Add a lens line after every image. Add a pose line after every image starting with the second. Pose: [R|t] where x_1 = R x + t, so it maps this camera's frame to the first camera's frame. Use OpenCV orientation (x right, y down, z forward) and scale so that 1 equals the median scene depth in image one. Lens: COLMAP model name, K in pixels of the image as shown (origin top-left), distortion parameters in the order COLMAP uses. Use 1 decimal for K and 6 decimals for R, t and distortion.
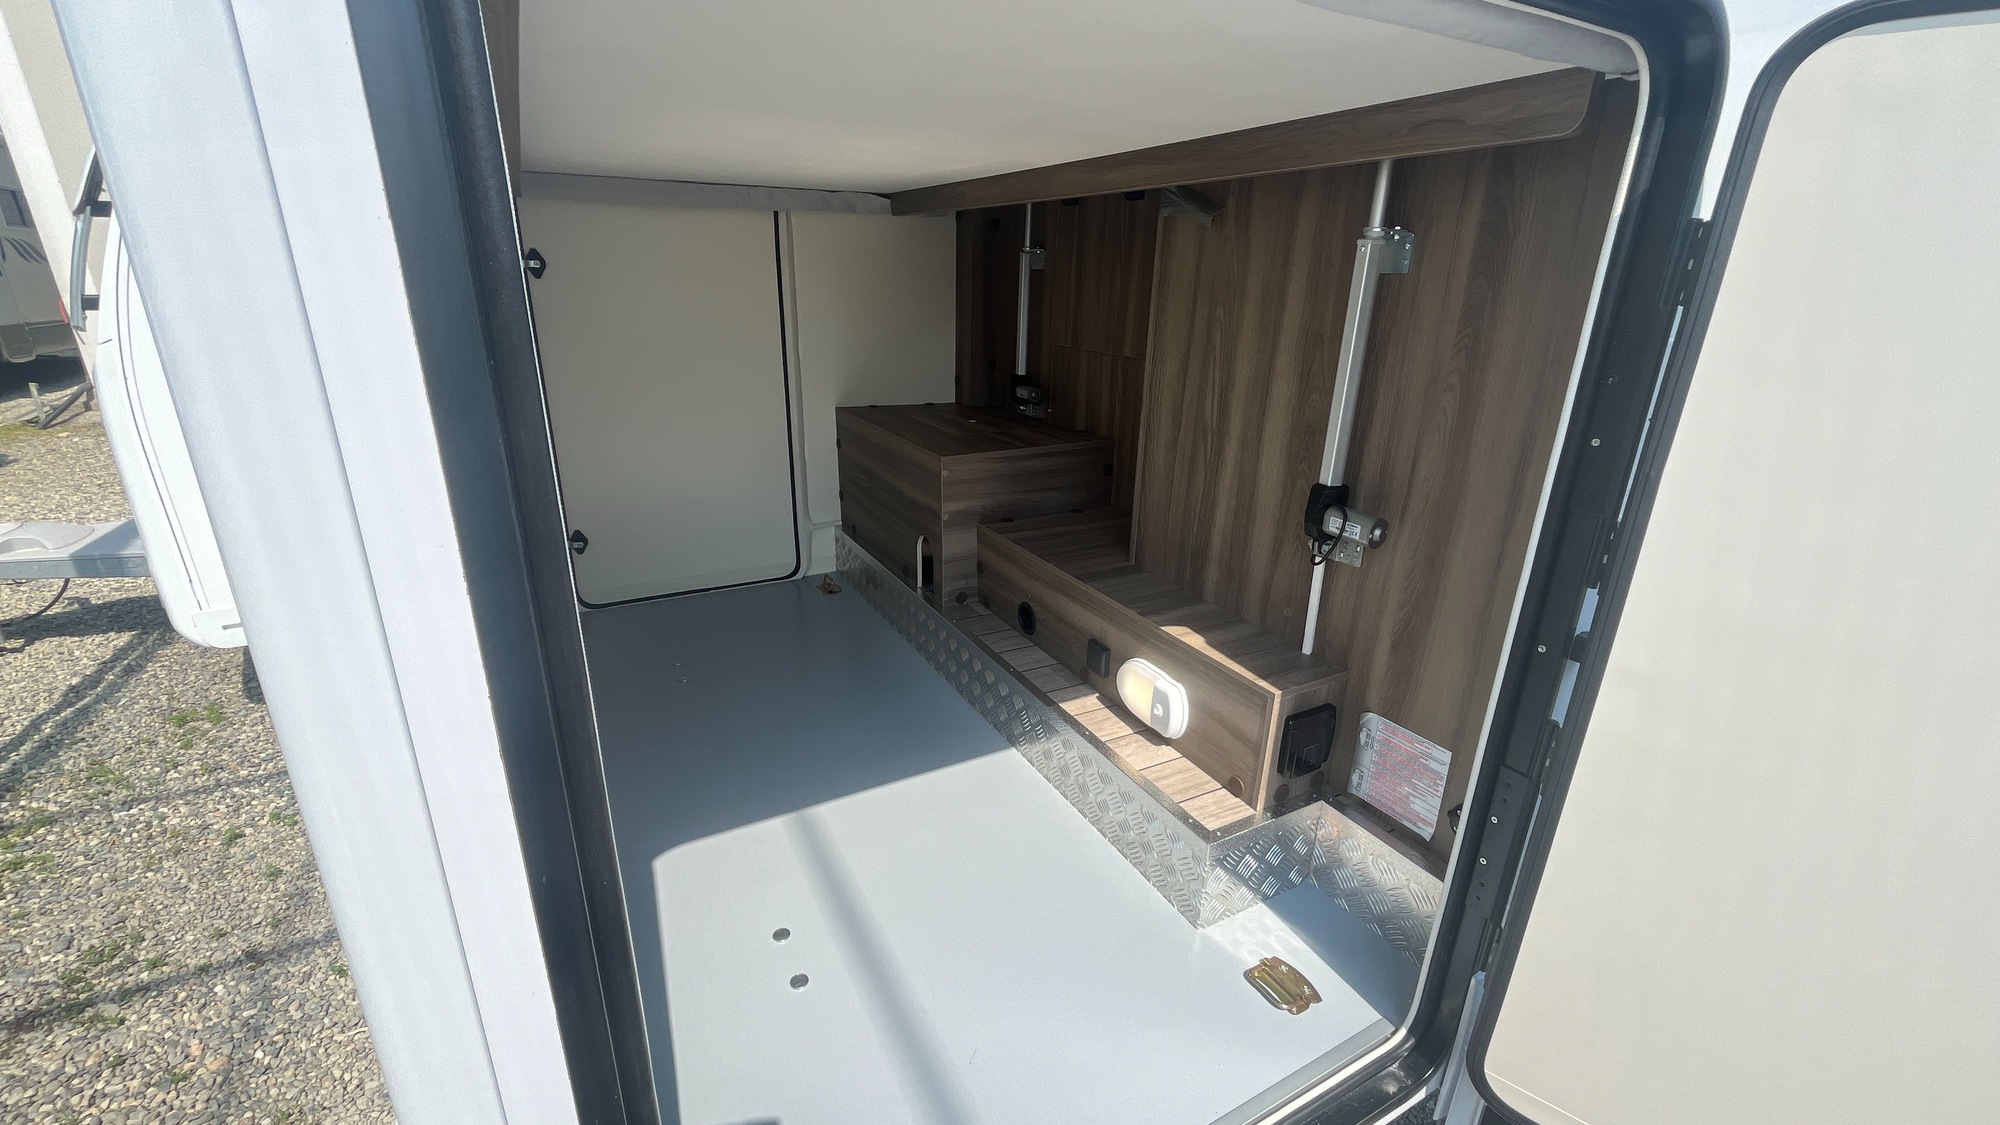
lens RADIAL K [[817.5, 0, 997.1], [0, 817.5, 558.8], [0, 0, 1]] dist [-0.001211, -0.000879]
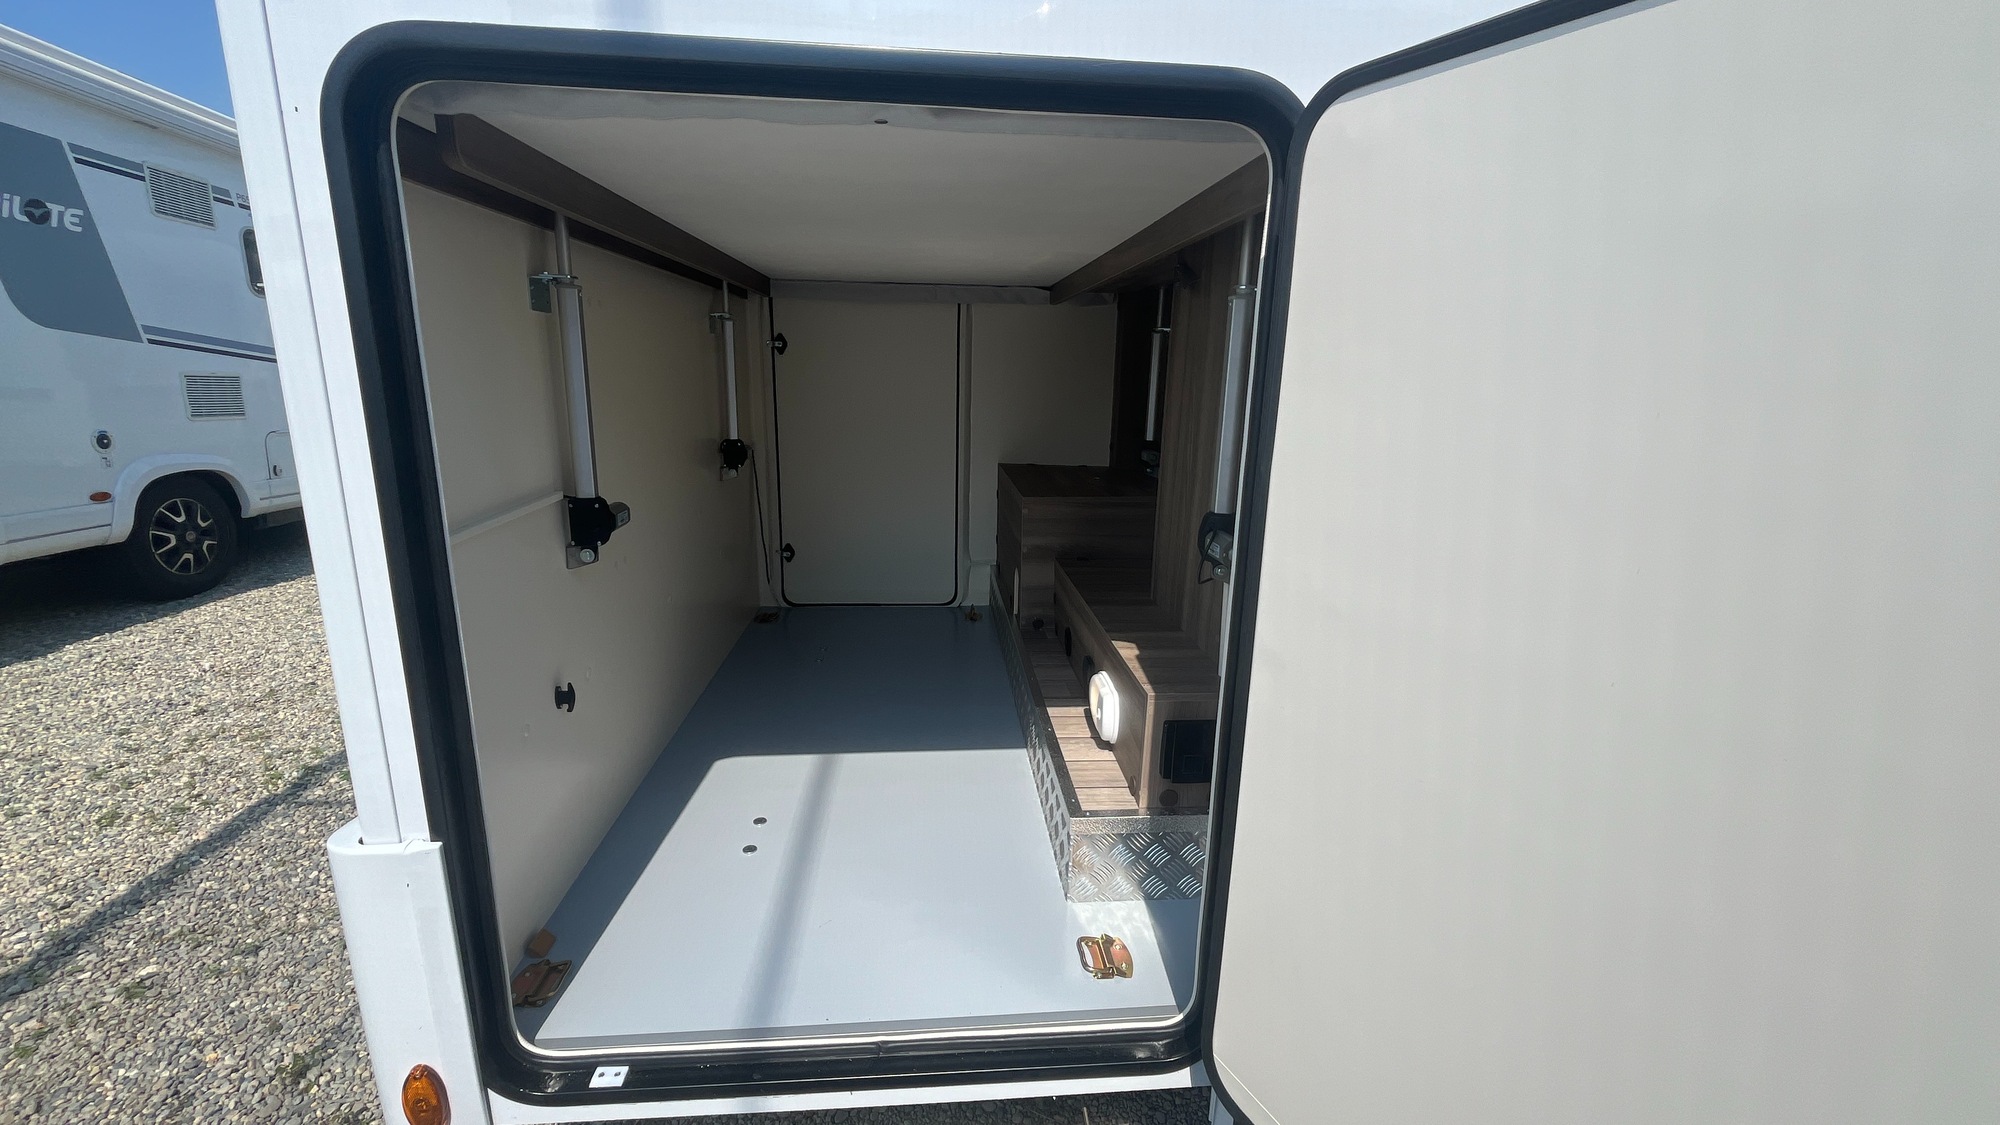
lens RADIAL K [[817.5, 0, 997.1], [0, 817.5, 558.8], [0, 0, 1]] dist [-0.001211, -0.000879]
pose [[0.915474, 0.091146, -0.391919, 0.527547], [-0.135455, 0.986967, -0.086874, 0.099686], [0.378893, 0.132618, 0.915889, -0.108796]]
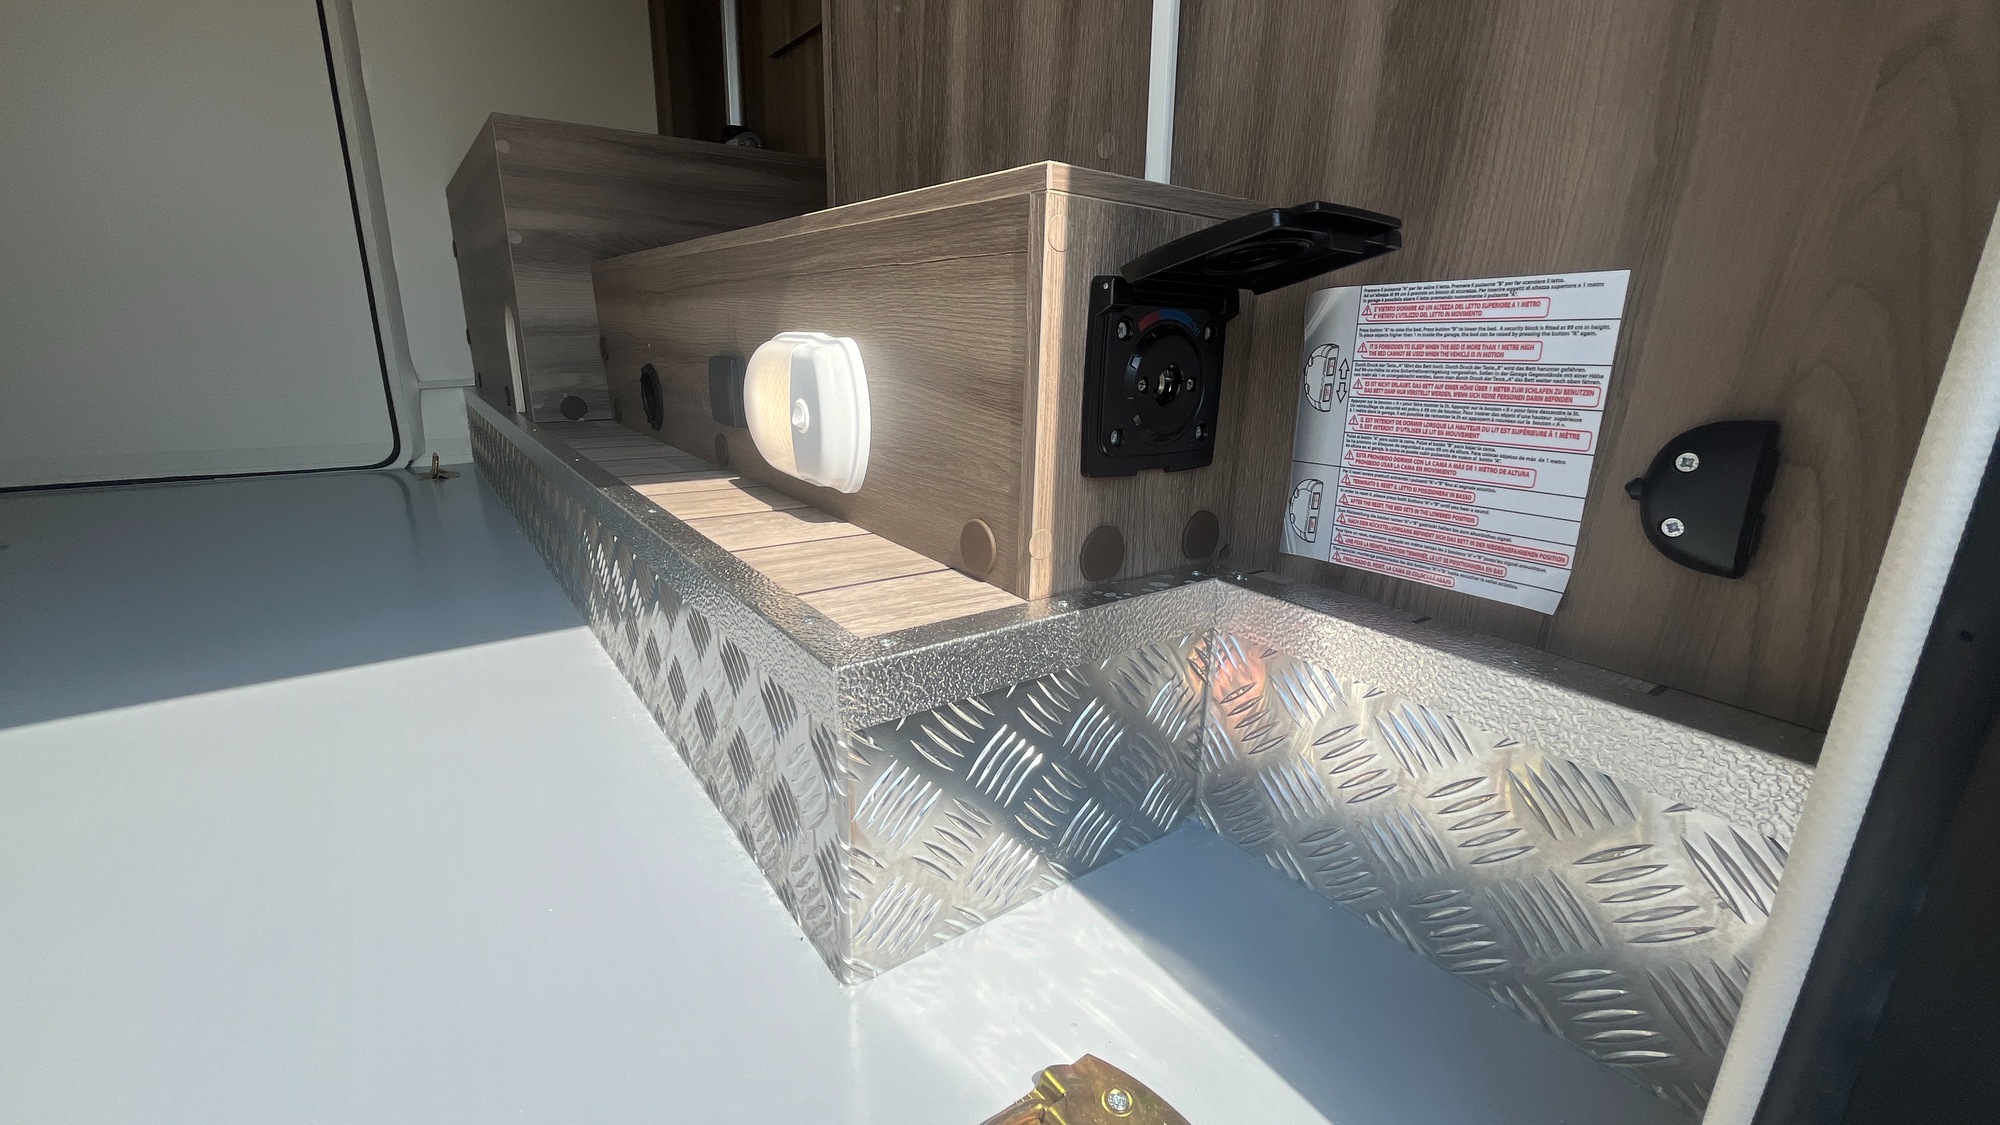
lens RADIAL K [[817.5, 0, 997.1], [0, 817.5, 558.8], [0, 0, 1]] dist [-0.001211, -0.000879]
pose [[0.990972, -0.037530, 0.128709, 0.256486], [0.045772, 0.997046, -0.061682, 0.305614], [-0.126013, 0.067016, 0.989762, 0.657173]]
